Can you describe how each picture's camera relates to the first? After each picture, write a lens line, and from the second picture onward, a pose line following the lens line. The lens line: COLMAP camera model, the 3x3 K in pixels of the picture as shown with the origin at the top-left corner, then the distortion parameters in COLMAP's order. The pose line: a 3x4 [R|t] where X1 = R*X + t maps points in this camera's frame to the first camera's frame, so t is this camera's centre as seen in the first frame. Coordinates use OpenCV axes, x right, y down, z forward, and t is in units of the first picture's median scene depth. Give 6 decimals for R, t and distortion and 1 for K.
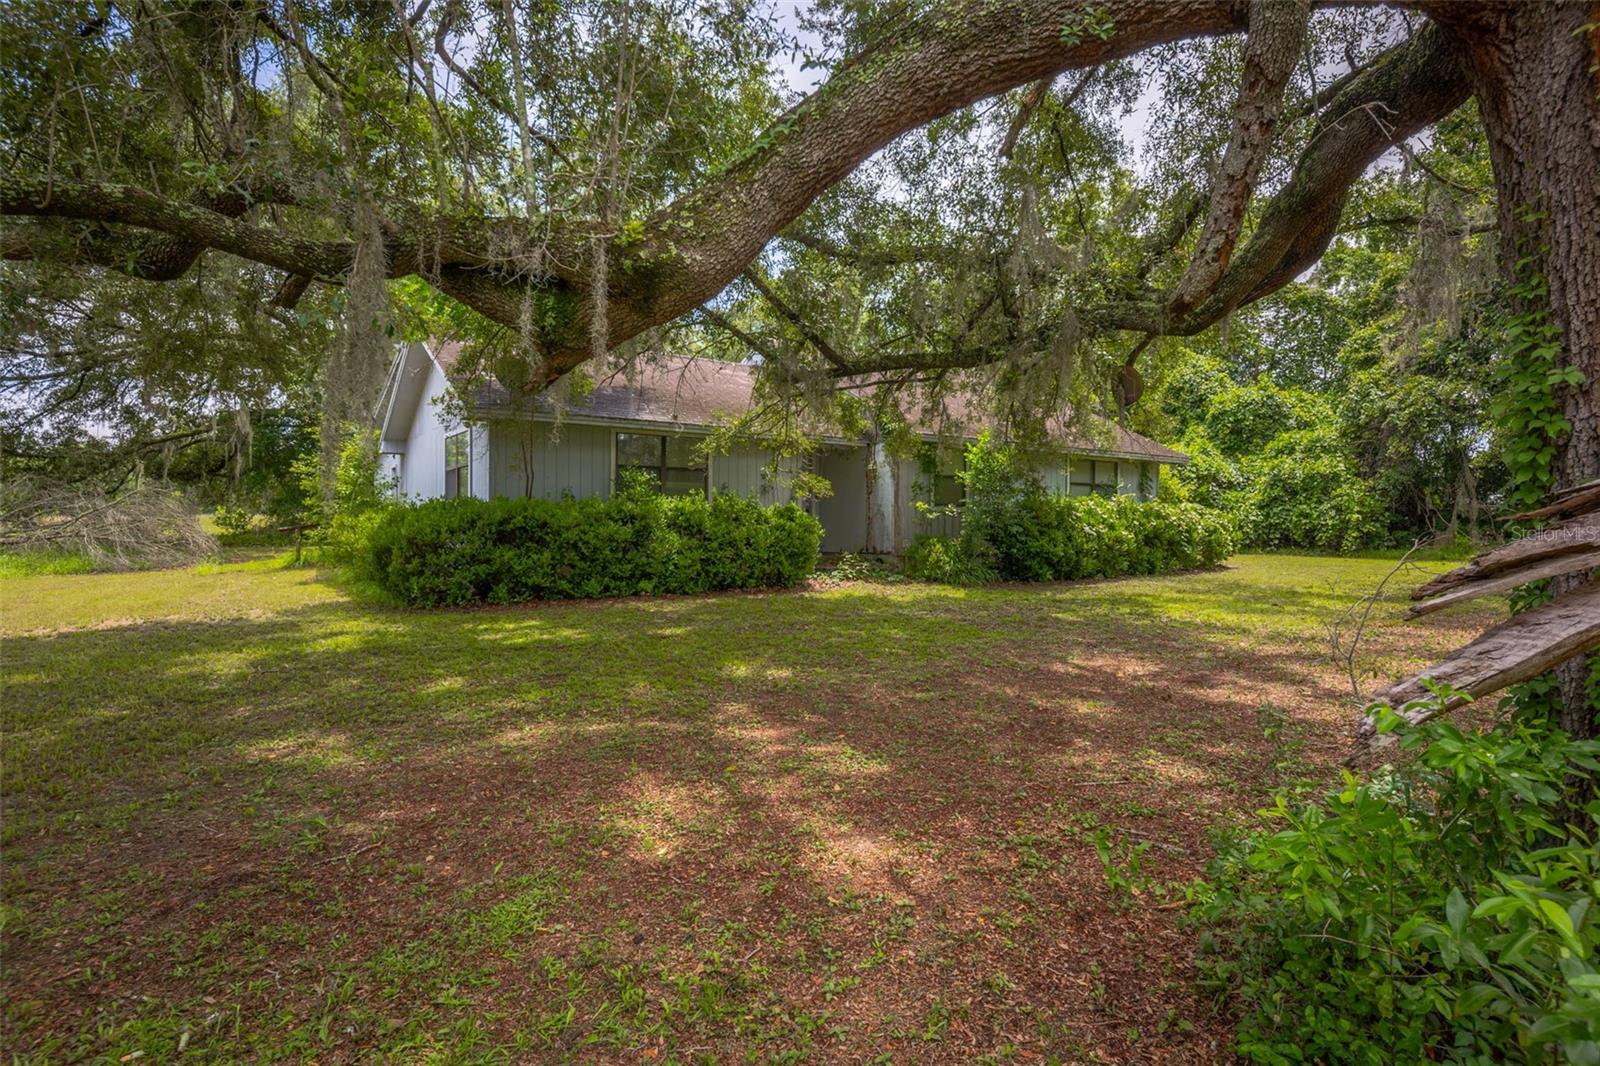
lens RADIAL K [[890.8, 0, 800.0], [0, 890.8, 531.3], [0, 0, 1]] dist [-0.000888, -0.000085]
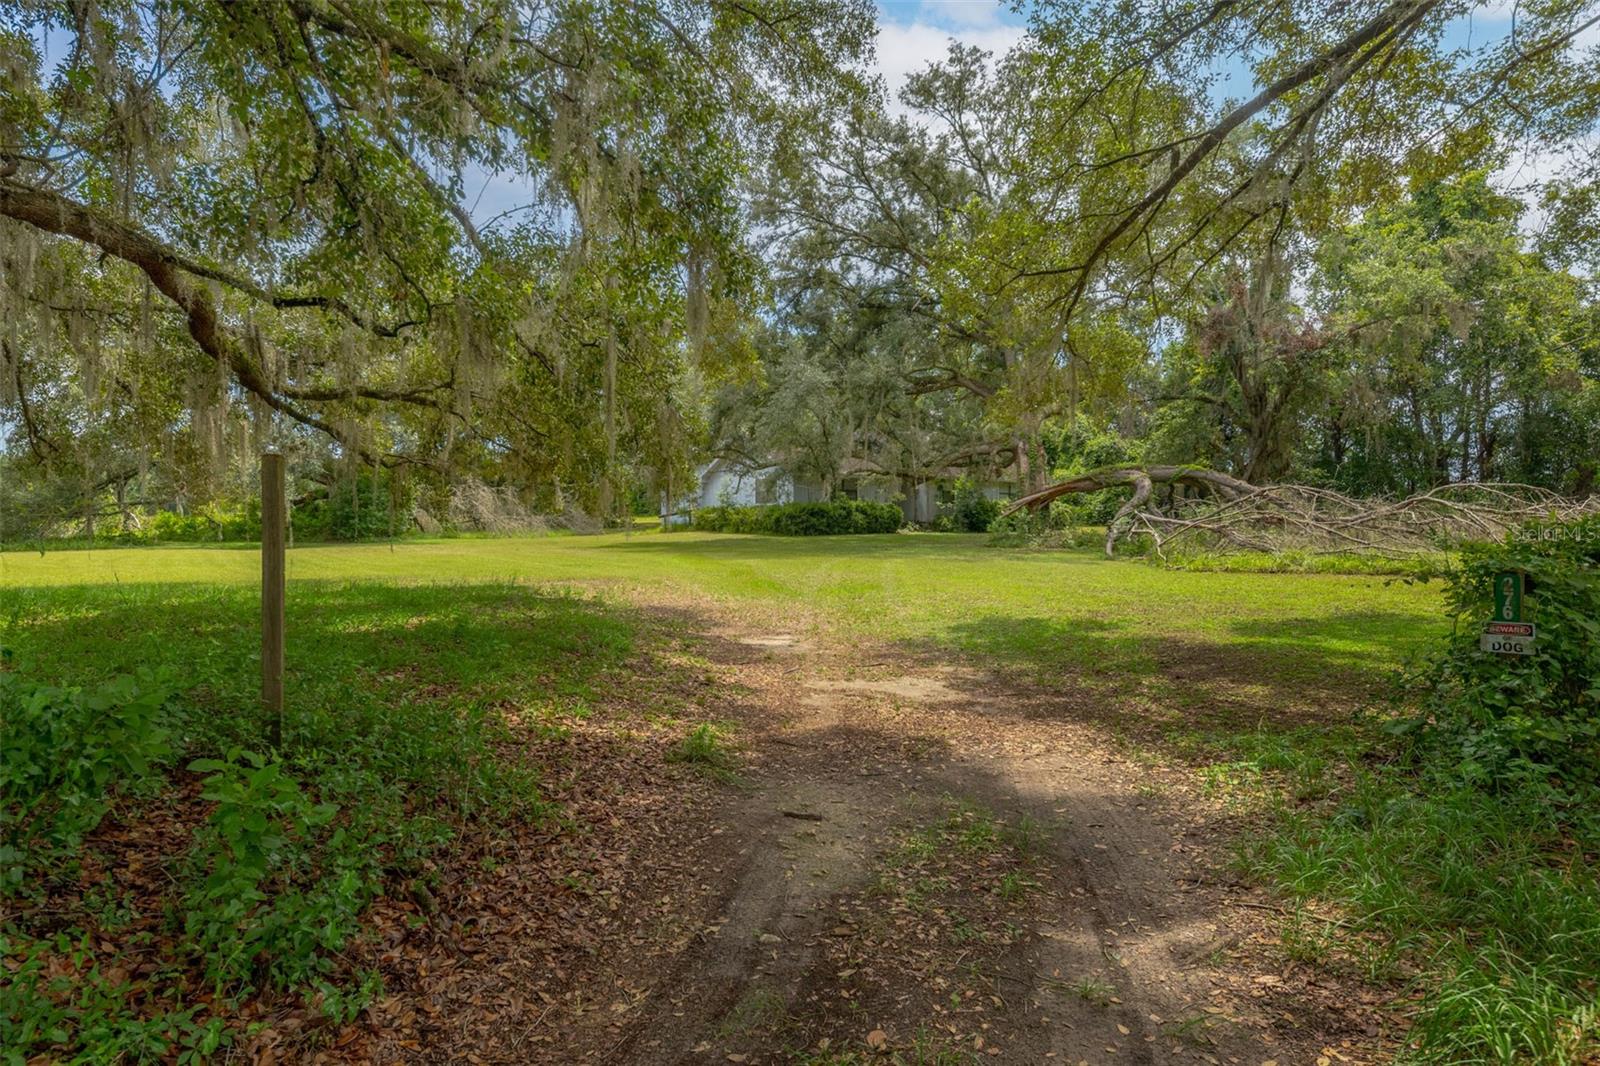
lens RADIAL K [[890.8, 0, 798.5], [0, 890.8, 529.9], [0, 0, 1]] dist [-0.000888, -0.000085]
pose [[0.999700, -0.007311, 0.023357, -0.322688], [0.007303, 0.999973, 0.000422, 0.043201], [-0.023359, -0.000252, 0.999727, -1.541354]]
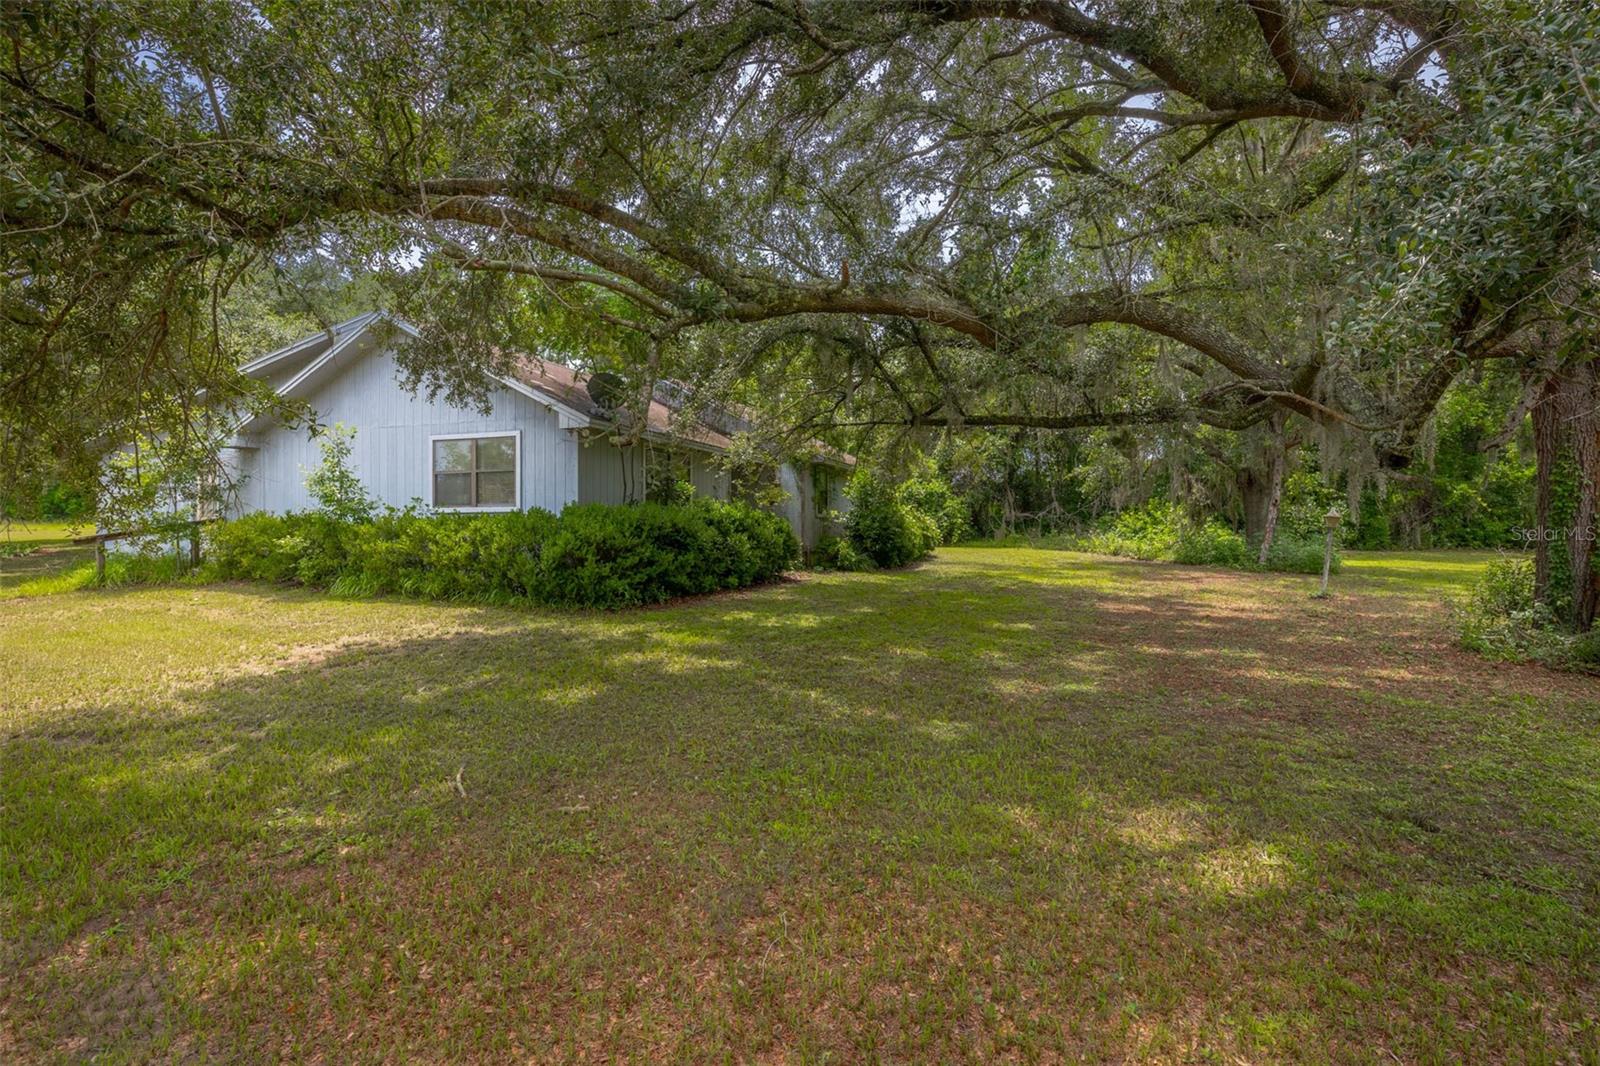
lens RADIAL K [[760.0, 0, 799.6], [0, 760.0, 530.3], [0, 0, 1]] dist [-0.000353, -0.000037]
pose [[0.831489, -0.004612, 0.555522, -0.496801], [0.004056, 0.999989, 0.002231, -0.005702], [-0.555527, 0.000398, 0.831499, 0.081682]]
